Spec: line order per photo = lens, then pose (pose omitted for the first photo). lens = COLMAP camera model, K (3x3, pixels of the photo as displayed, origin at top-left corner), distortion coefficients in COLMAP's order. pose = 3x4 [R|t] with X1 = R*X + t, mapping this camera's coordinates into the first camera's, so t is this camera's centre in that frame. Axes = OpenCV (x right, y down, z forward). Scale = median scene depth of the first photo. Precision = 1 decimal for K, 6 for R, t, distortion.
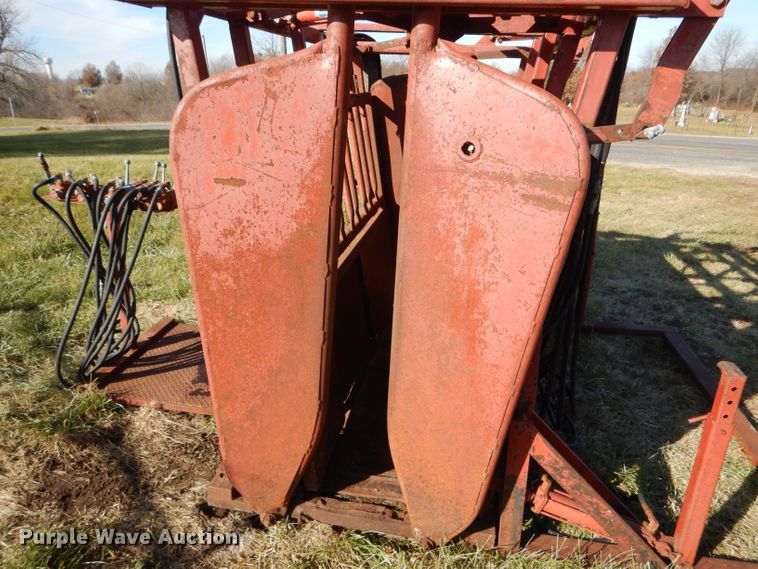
lens RADIAL K [[536.1, 0, 377.1], [0, 536.1, 282.7], [0, 0, 1]] dist [0.004156, -0.003461]
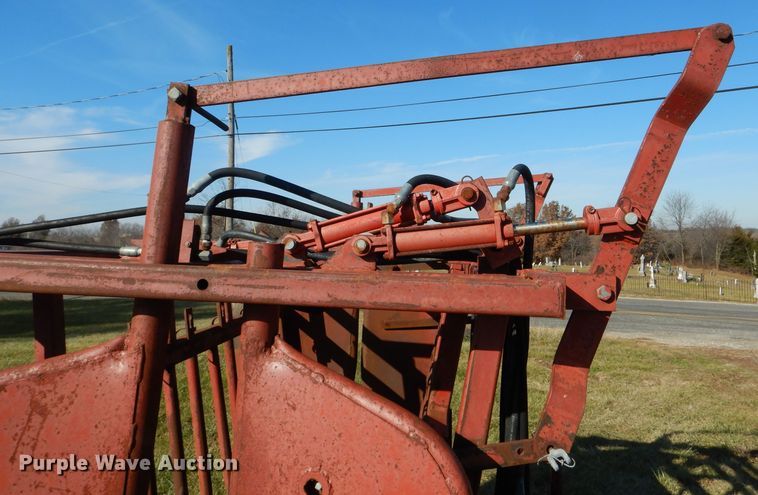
lens RADIAL K [[600.8, 0, 423.1], [0, 600.8, 179.5], [0, 0, 1]] dist [0.006508, -0.000132]
pose [[0.990881, 0.016096, 0.133777, 0.149055], [0.044410, 0.898350, -0.437030, -0.195532], [-0.127213, 0.438985, 0.889443, 0.074229]]
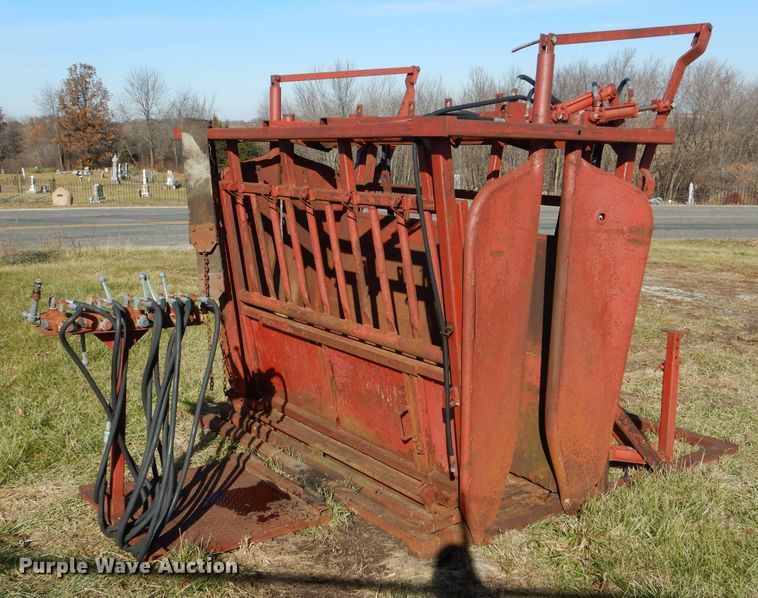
lens RADIAL K [[860.3, 0, 363.0], [0, 860.3, 301.8], [0, 0, 1]] dist [0.013044, 0.000321]
pose [[0.689940, -0.143082, 0.709585, -1.745810], [0.259760, 0.963918, -0.058202, -0.019988], [-0.675654, 0.224478, 0.702212, -0.266956]]
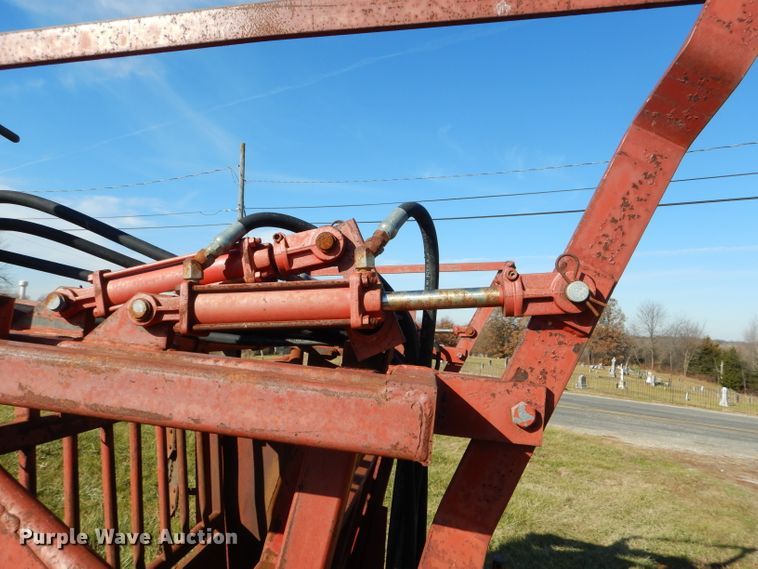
lens RADIAL K [[536.1, 0, 377.1], [0, 536.1, 282.7], [0, 0, 1]] dist [0.004156, -0.003461]
pose [[0.995343, 0.074676, 0.060956, 0.313113], [-0.041852, 0.904420, -0.424586, -0.288218], [-0.086836, 0.420058, 0.903333, 0.346188]]
